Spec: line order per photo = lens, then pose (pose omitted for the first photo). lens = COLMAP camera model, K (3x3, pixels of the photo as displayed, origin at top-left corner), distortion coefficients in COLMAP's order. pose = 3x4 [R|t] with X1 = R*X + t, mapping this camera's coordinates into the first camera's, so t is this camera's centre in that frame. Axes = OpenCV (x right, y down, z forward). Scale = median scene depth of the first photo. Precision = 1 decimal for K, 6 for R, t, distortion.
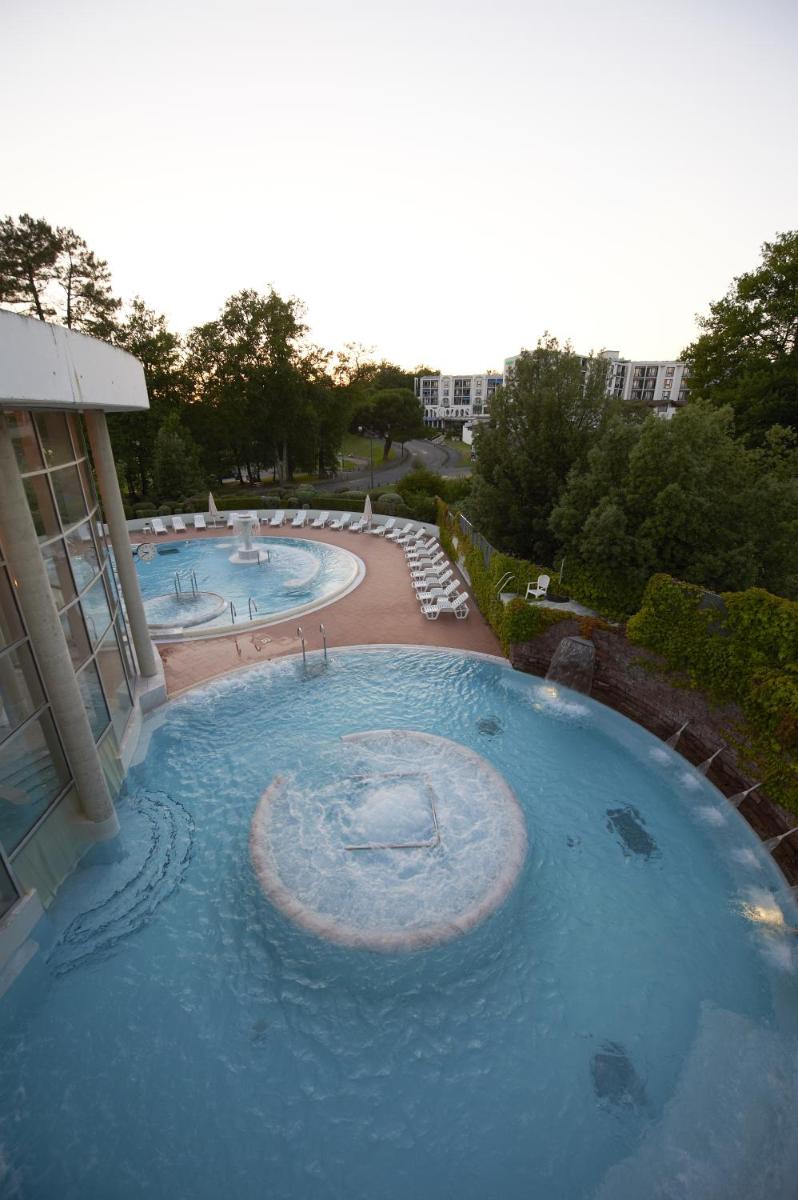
lens RADIAL K [[478.6, 0, 395.8], [0, 478.6, 602.2], [0, 0, 1]] dist [-0.014451, -0.002255]
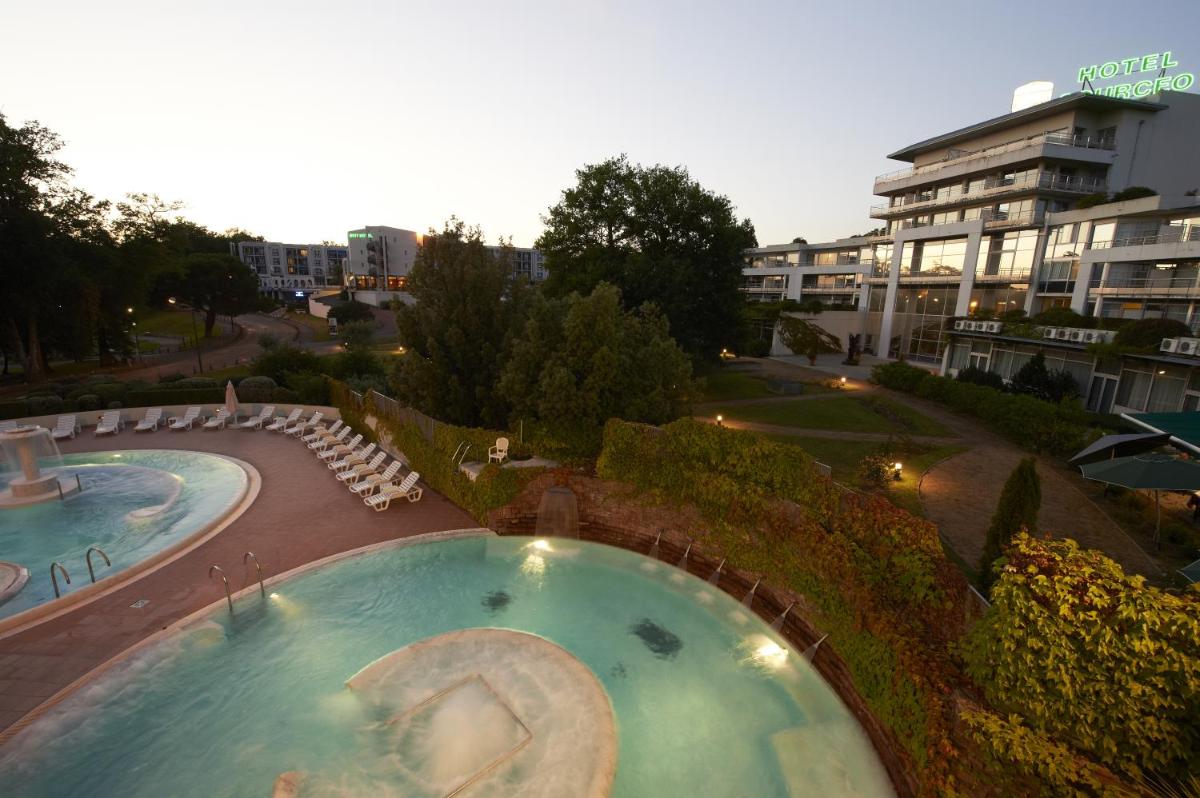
lens RADIAL K [[478.6, 0, 602.6], [0, 478.6, 394.5], [0, 0, 1]] dist [-0.014451, -0.002255]
pose [[0.764724, -0.110981, 0.634728, -0.145294], [0.208496, 0.974682, -0.080776, -0.016156], [-0.609693, 0.194110, 0.768502, 0.040973]]
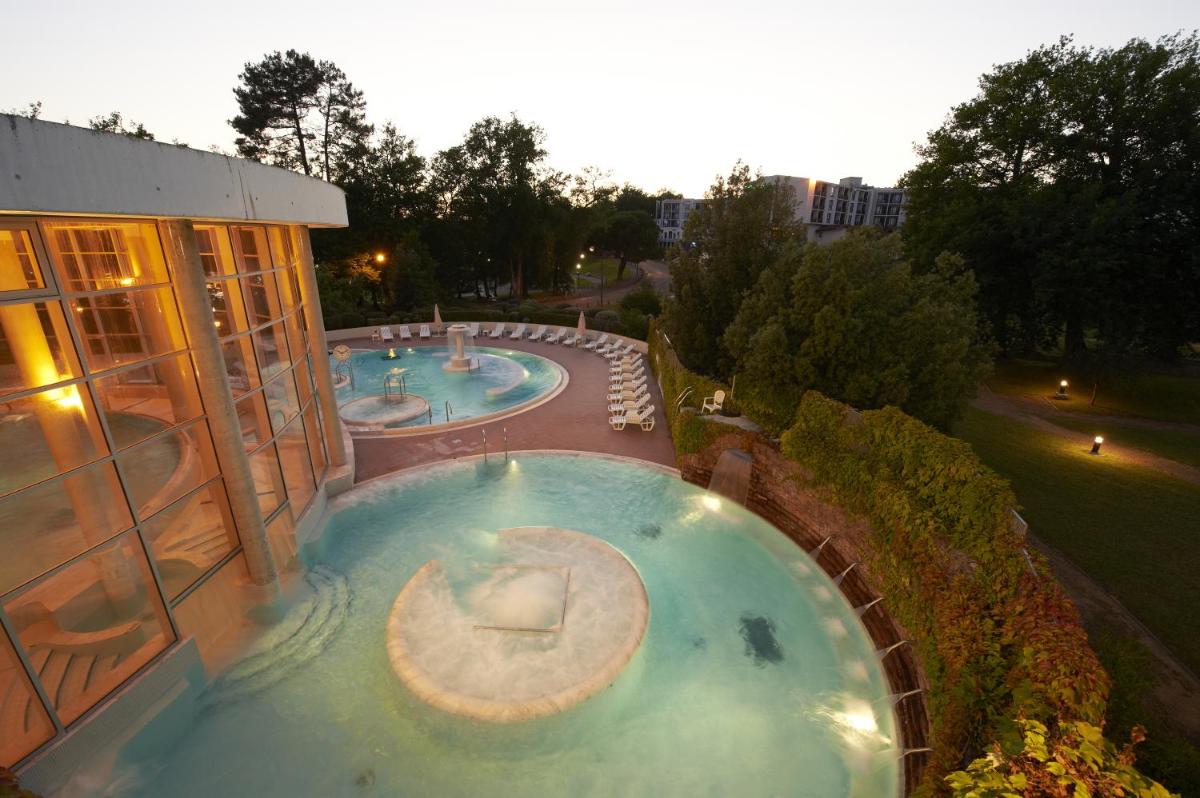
lens RADIAL K [[478.6, 0, 601.6], [0, 478.6, 397.6], [0, 0, 1]] dist [-0.014451, -0.002255]
pose [[0.996573, 0.042907, -0.070720, 0.109136], [-0.046193, 0.997896, -0.045505, 0.014536], [0.068619, 0.048616, 0.996458, -0.038629]]
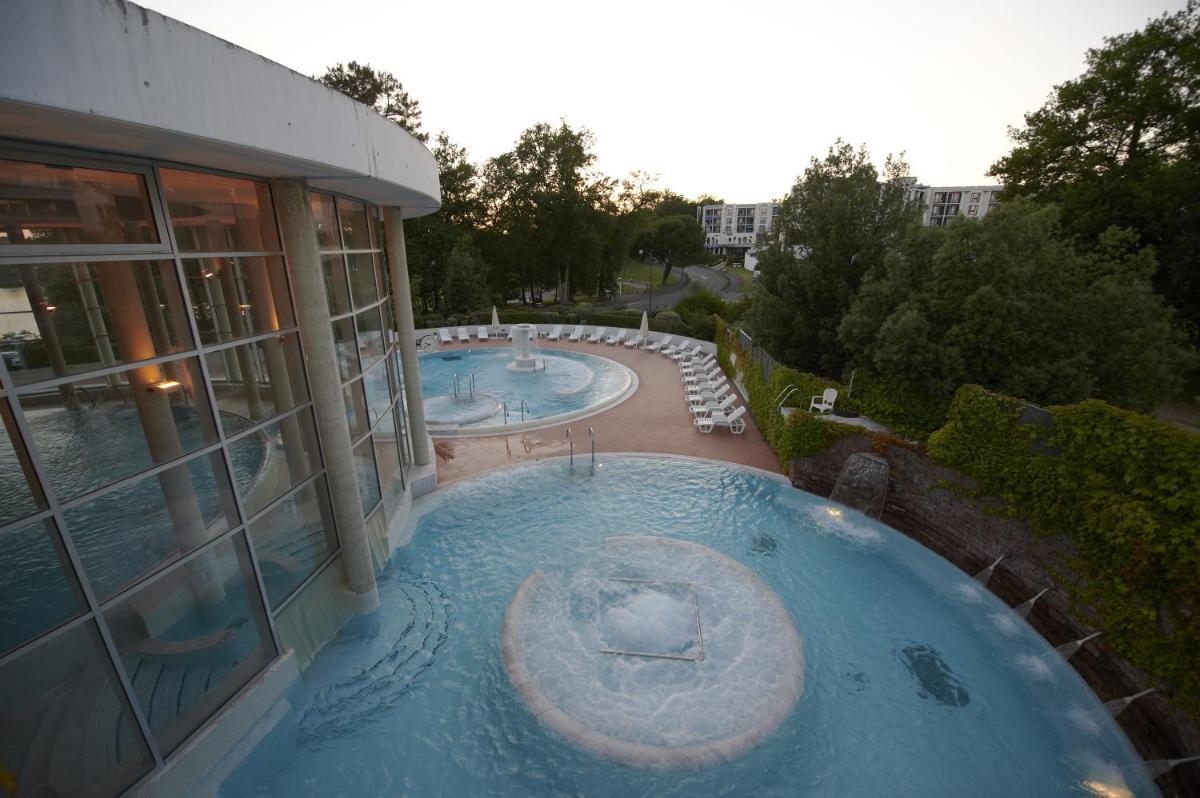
lens RADIAL K [[478.6, 0, 600.0], [0, 478.6, 397.5], [0, 0, 1]] dist [-0.014451, -0.002255]
pose [[0.988413, 0.047506, -0.144164, 0.001381], [-0.056733, 0.996550, -0.060581, 0.035519], [0.140789, 0.068058, 0.987698, 0.019998]]
